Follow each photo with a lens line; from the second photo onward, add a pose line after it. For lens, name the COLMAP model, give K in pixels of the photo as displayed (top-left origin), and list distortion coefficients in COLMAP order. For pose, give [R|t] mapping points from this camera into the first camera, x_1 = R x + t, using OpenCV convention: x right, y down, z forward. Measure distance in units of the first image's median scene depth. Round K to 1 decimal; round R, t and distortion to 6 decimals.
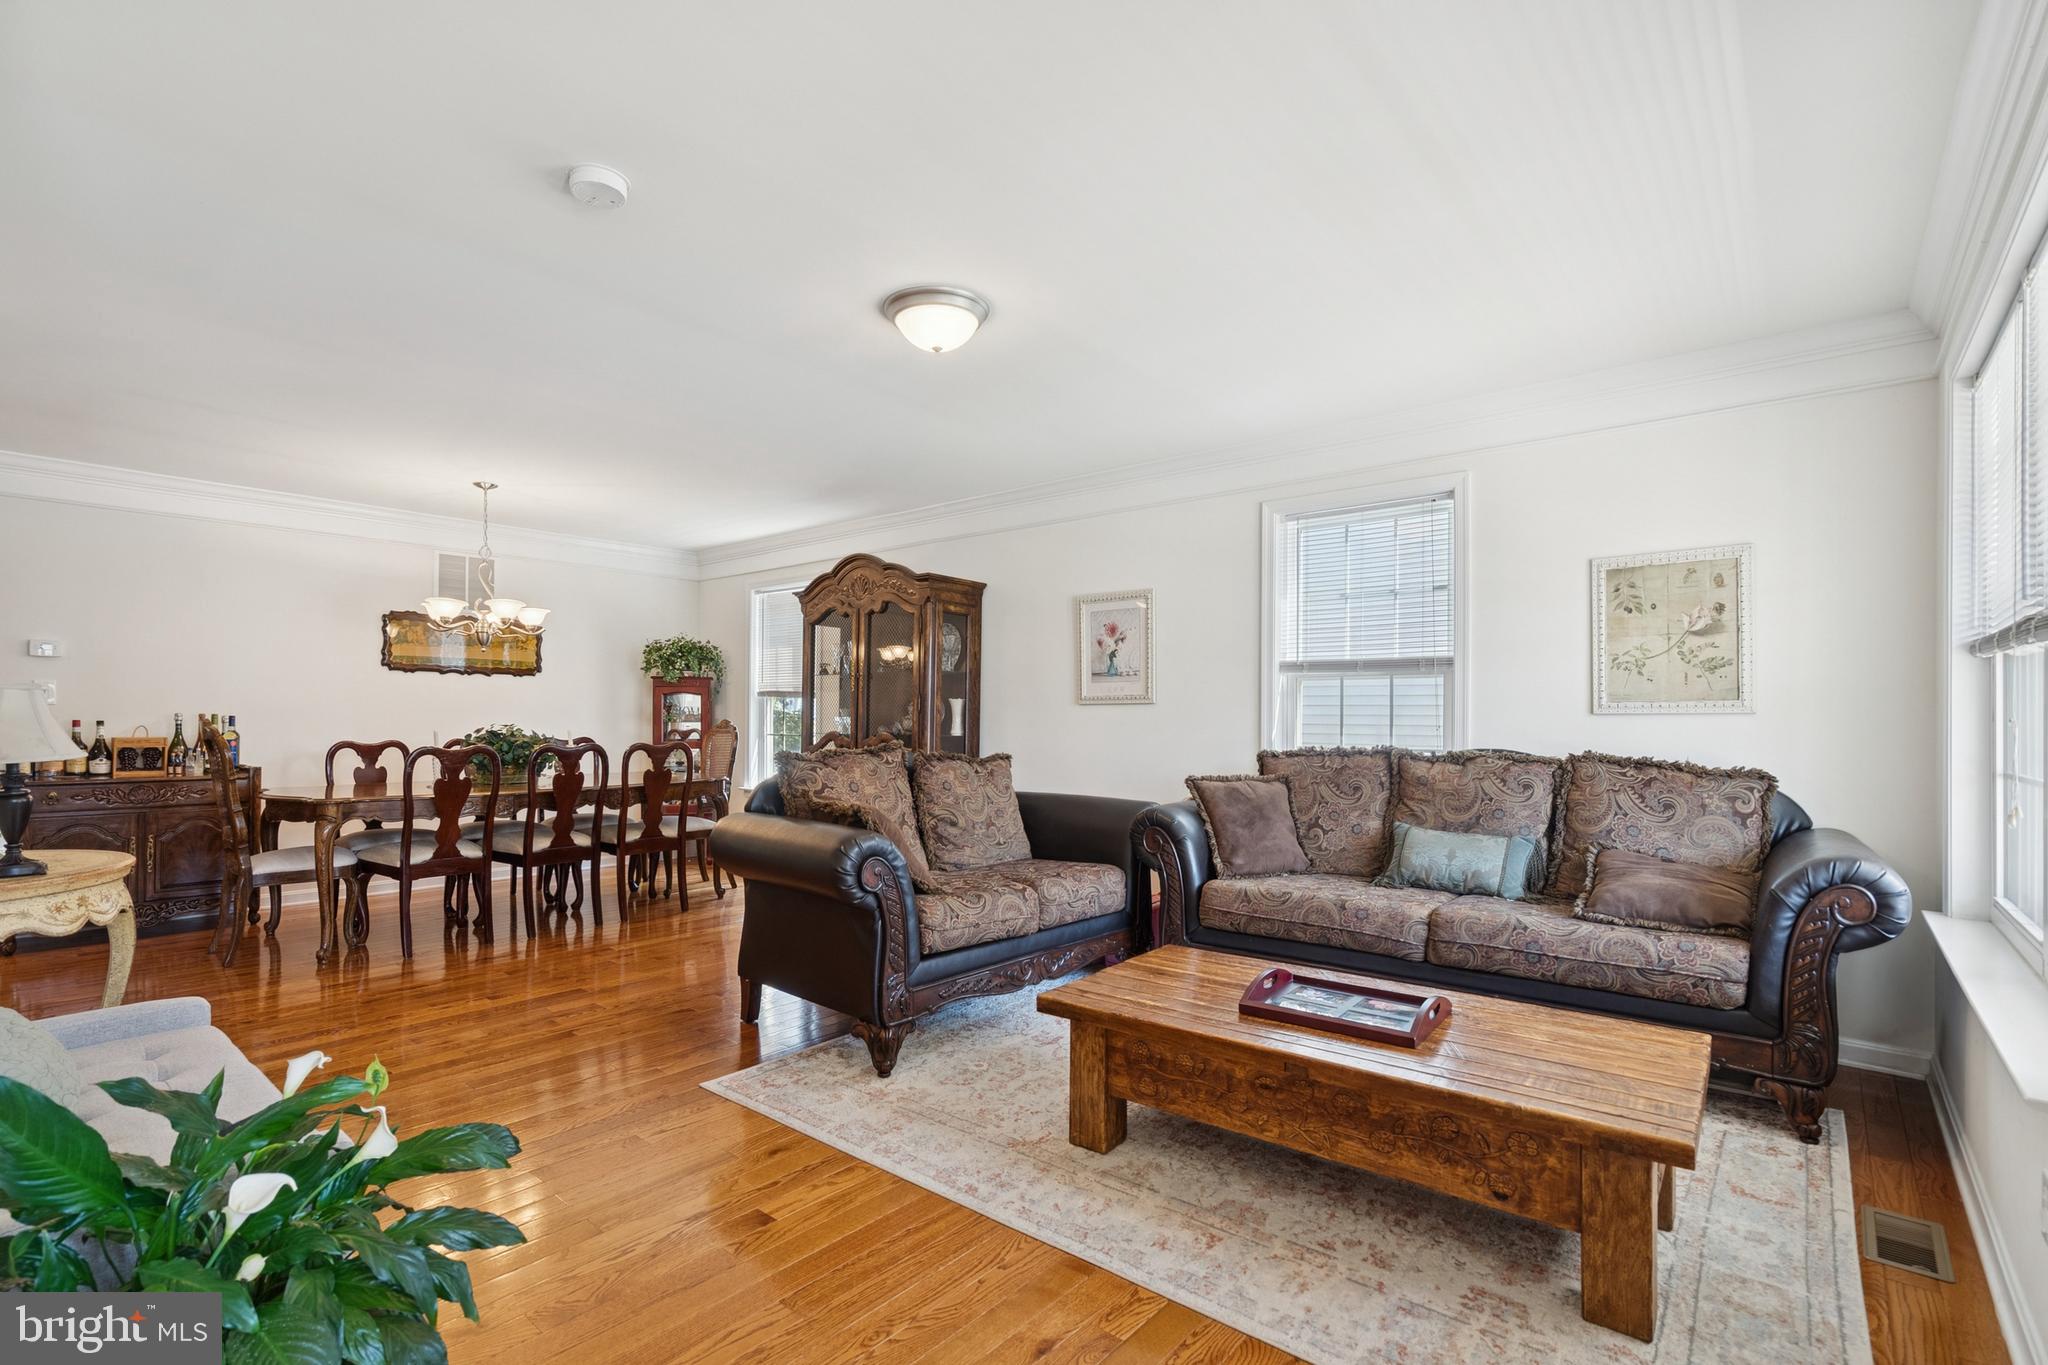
lens RADIAL K [[934.7, 0, 1012.0], [0, 934.7, 712.5], [0, 0, 1]] dist [-0.012278, 0.001359]
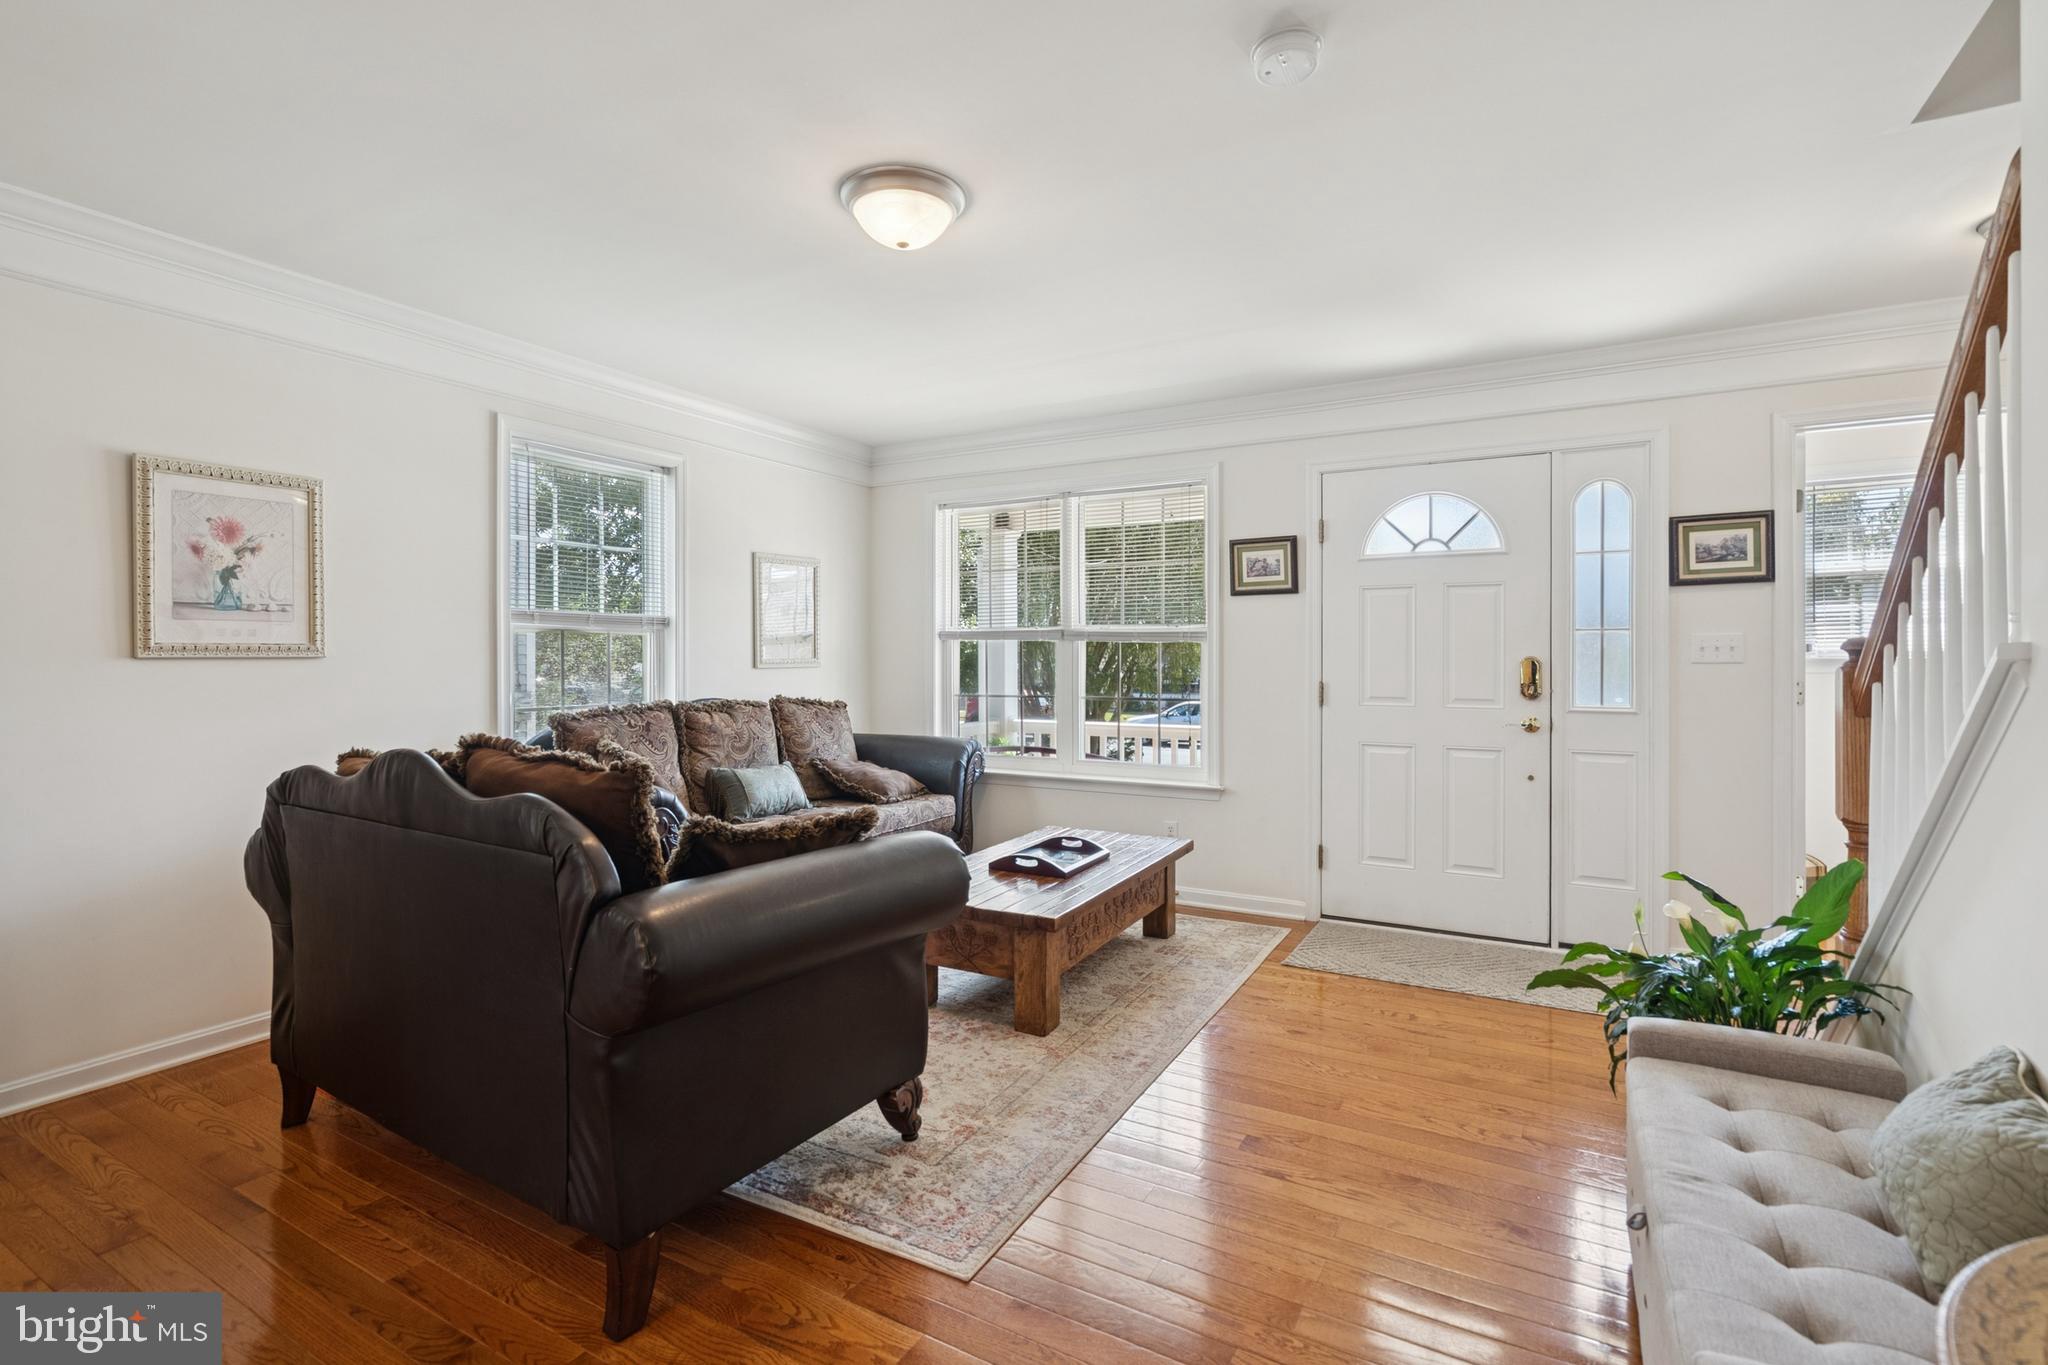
lens RADIAL K [[934.7, 0, 1029.2], [0, 934.7, 666.9], [0, 0, 1]] dist [-0.012278, 0.001359]
pose [[-0.183356, -0.016490, 0.982908, -0.477465], [-0.007344, 0.999854, 0.015404, -0.014031], [-0.983019, -0.004394, -0.183450, 0.535967]]
